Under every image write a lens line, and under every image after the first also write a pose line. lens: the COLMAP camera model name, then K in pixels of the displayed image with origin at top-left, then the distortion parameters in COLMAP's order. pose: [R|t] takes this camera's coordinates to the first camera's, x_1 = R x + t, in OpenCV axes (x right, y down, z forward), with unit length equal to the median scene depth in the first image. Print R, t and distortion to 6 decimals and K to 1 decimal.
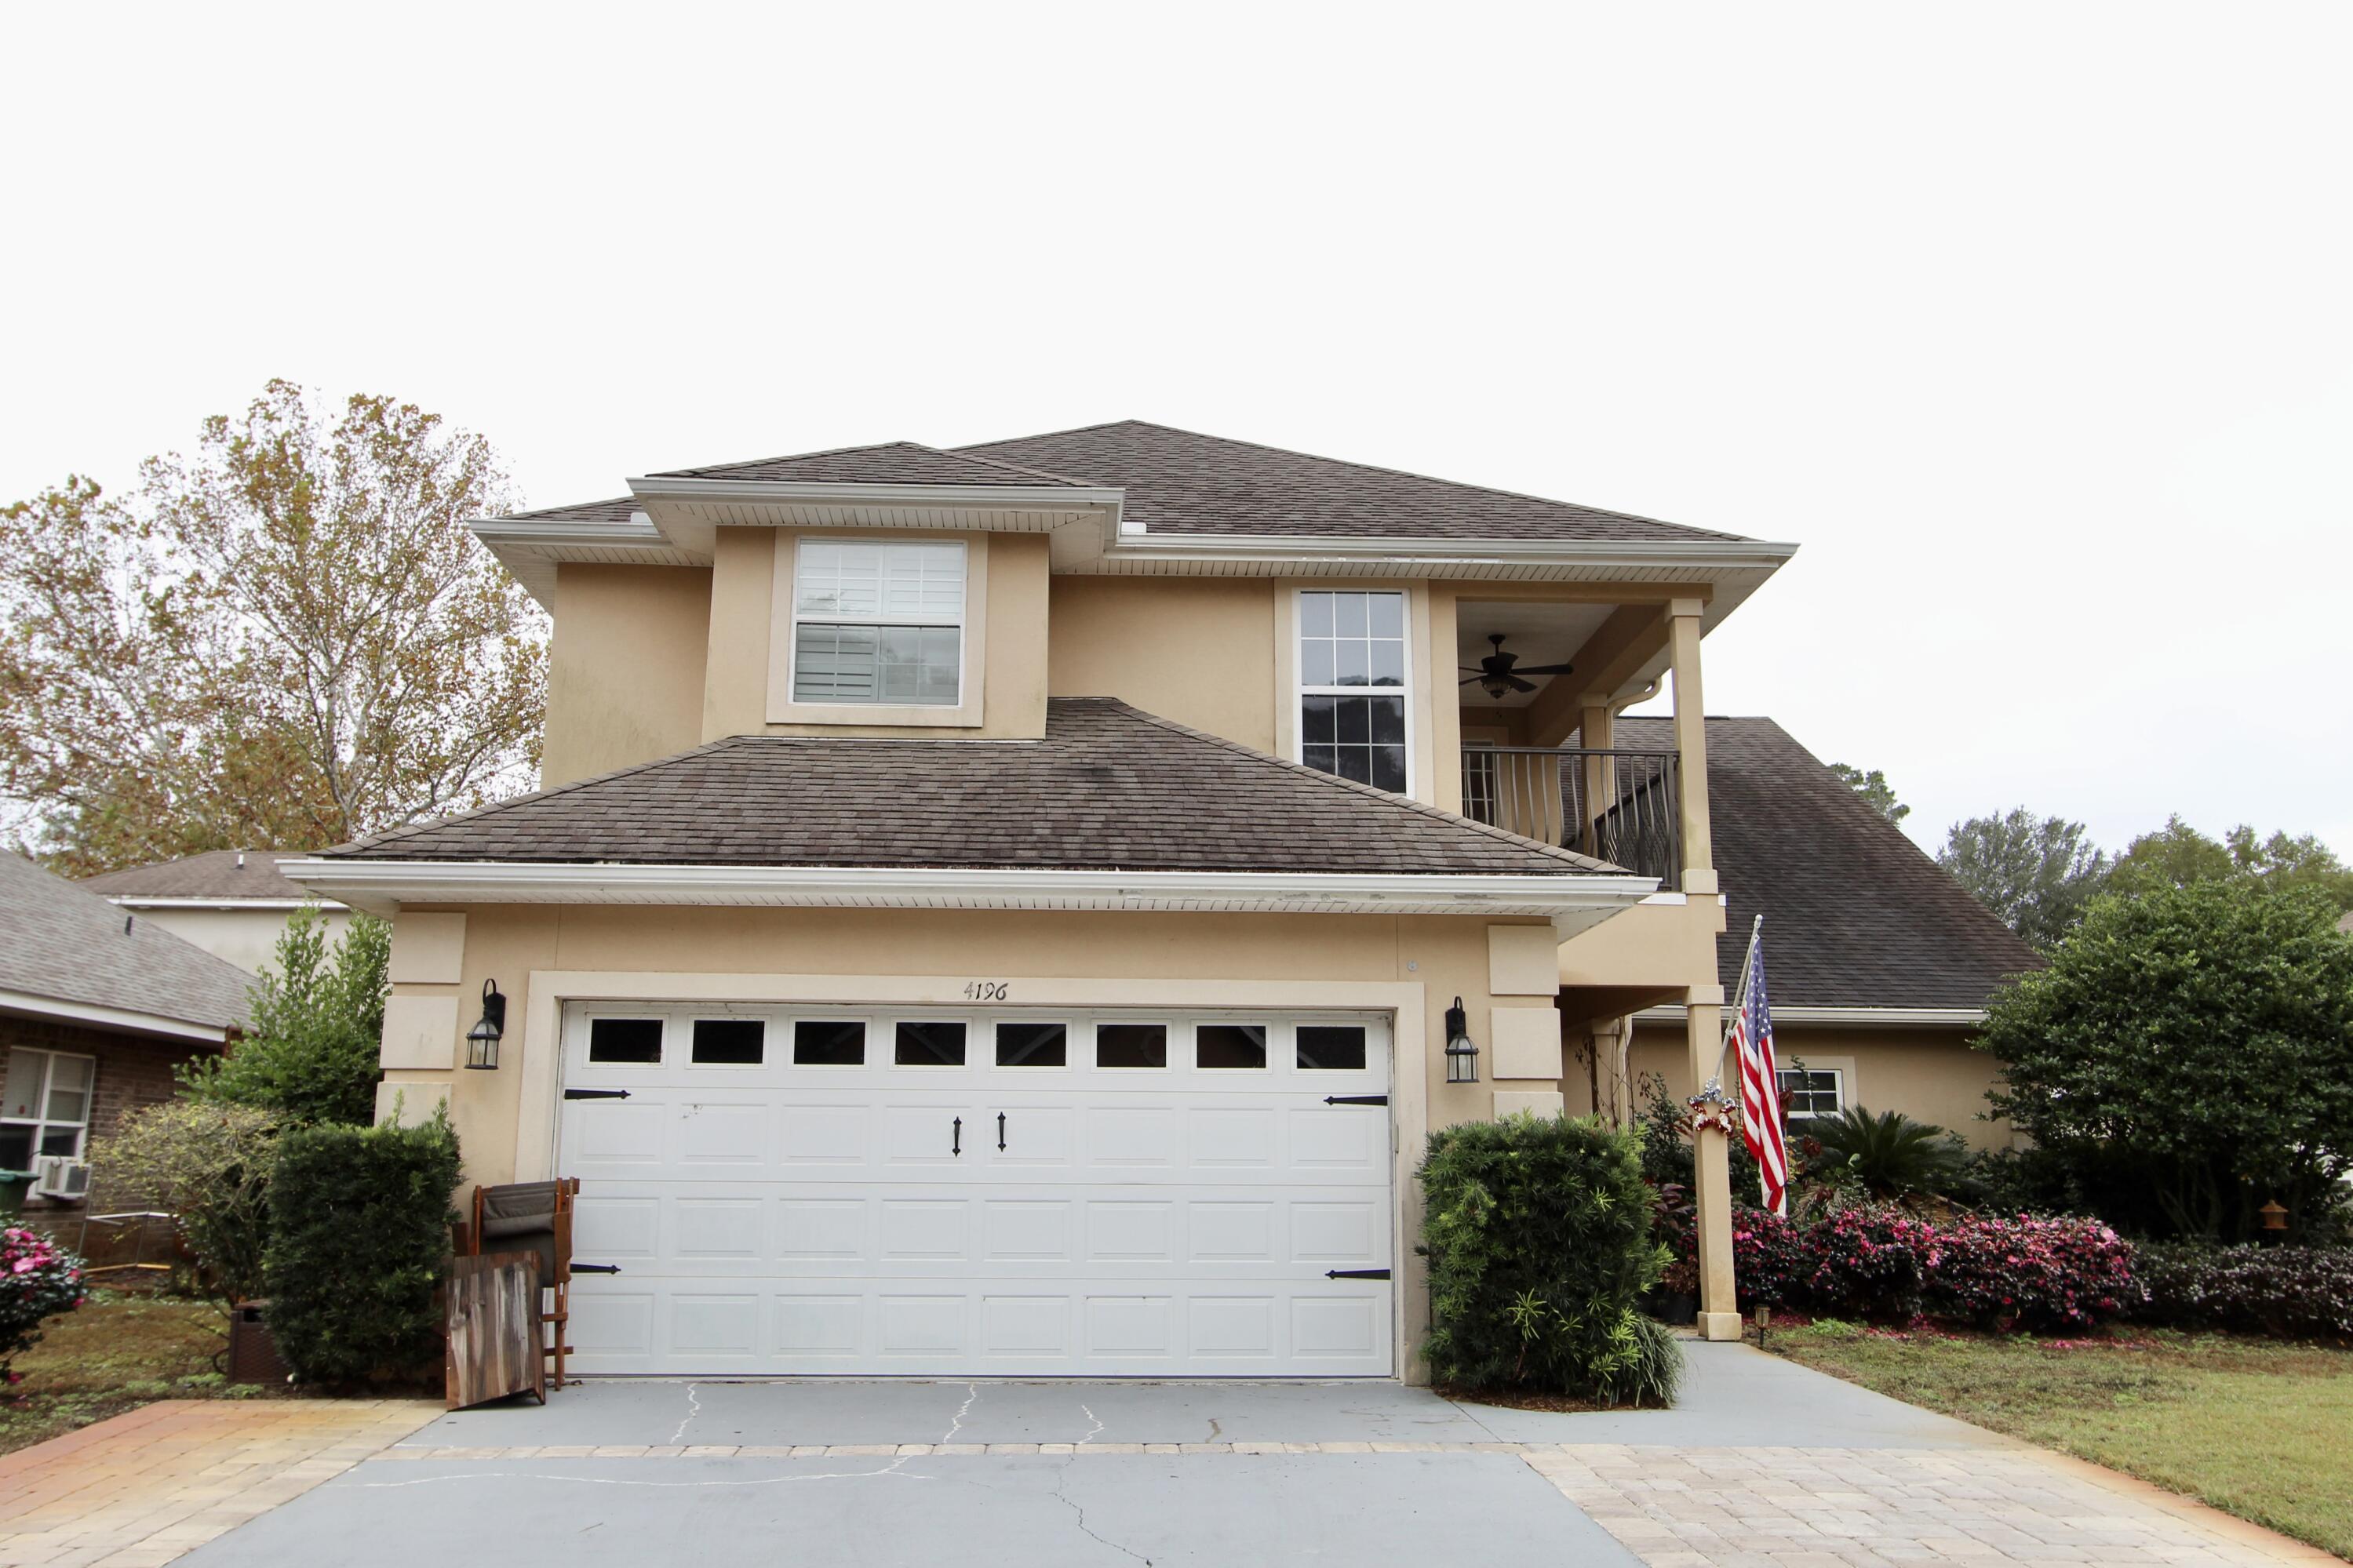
lens RADIAL K [[1940.7, 0, 1177.8], [0, 1940.7, 782.3], [0, 0, 1]] dist [0.011261, 0.007951]
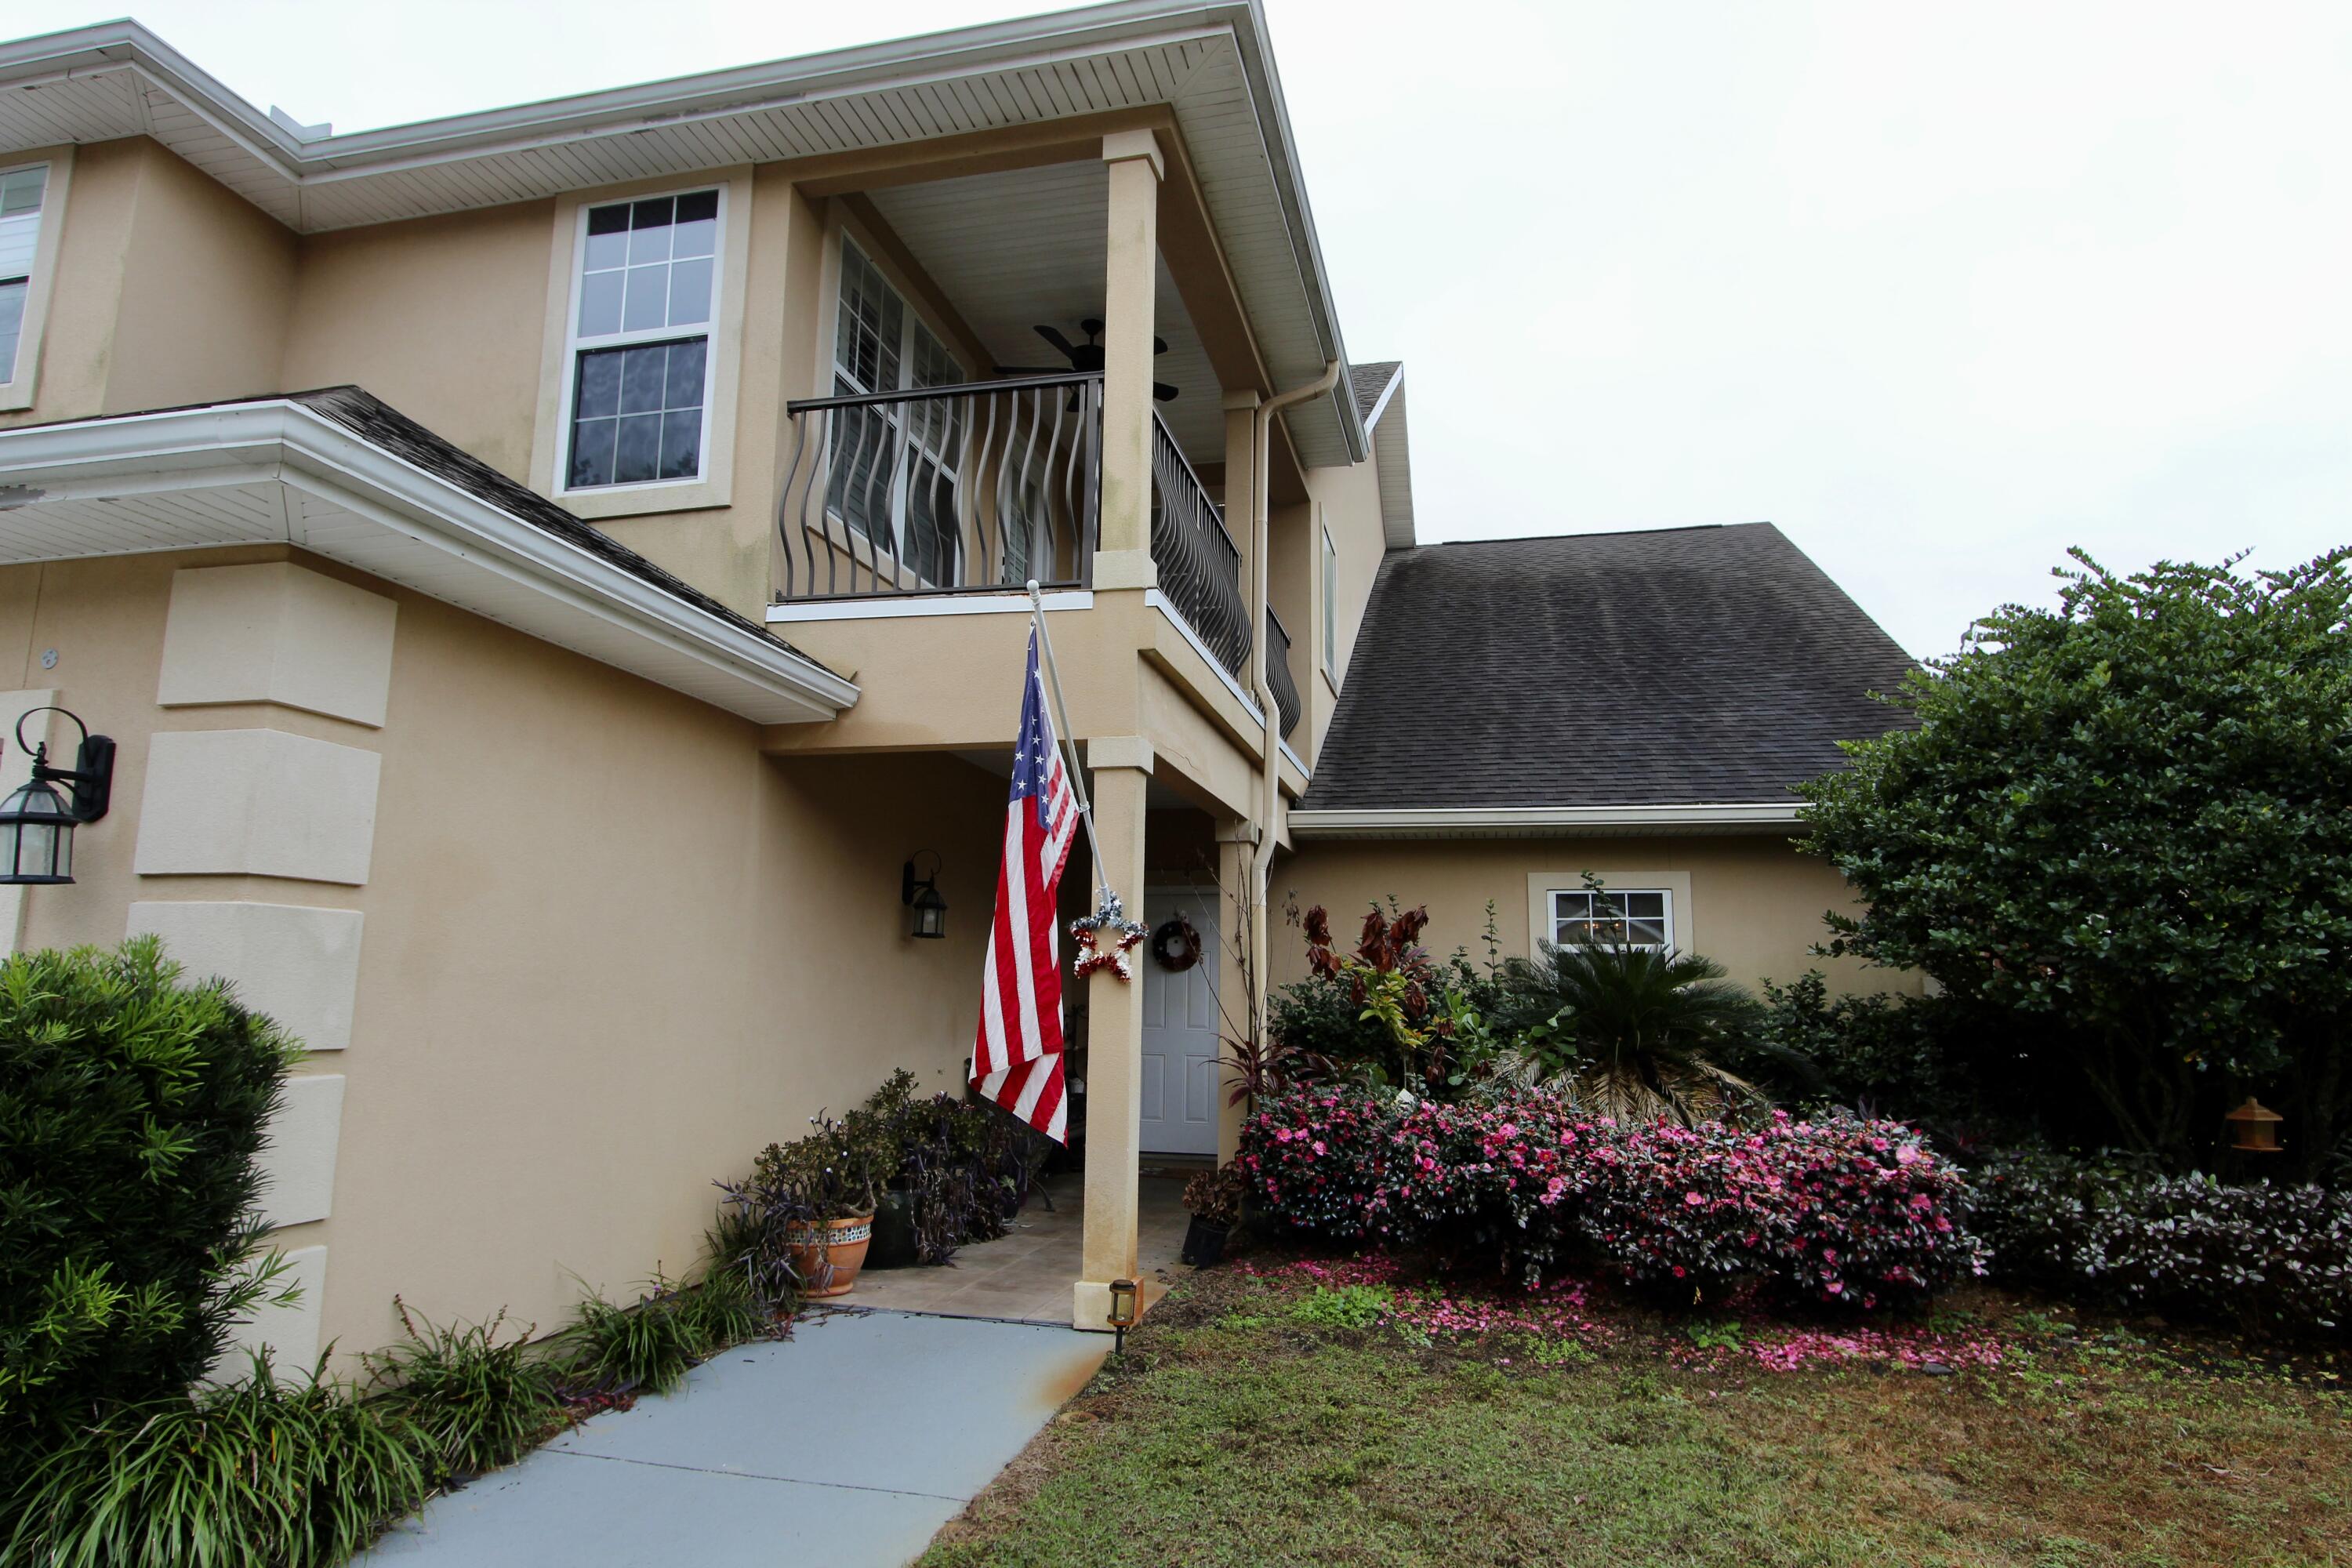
lens RADIAL K [[1348.2, 0, 1172.3], [0, 1348.2, 782.7], [0, 0, 1]] dist [-0.012462, 0.002446]
pose [[0.960834, -0.036435, -0.274720, 0.378248], [0.048785, 0.998076, 0.038255, 0.097037], [0.272798, -0.050158, 0.960763, 0.563103]]
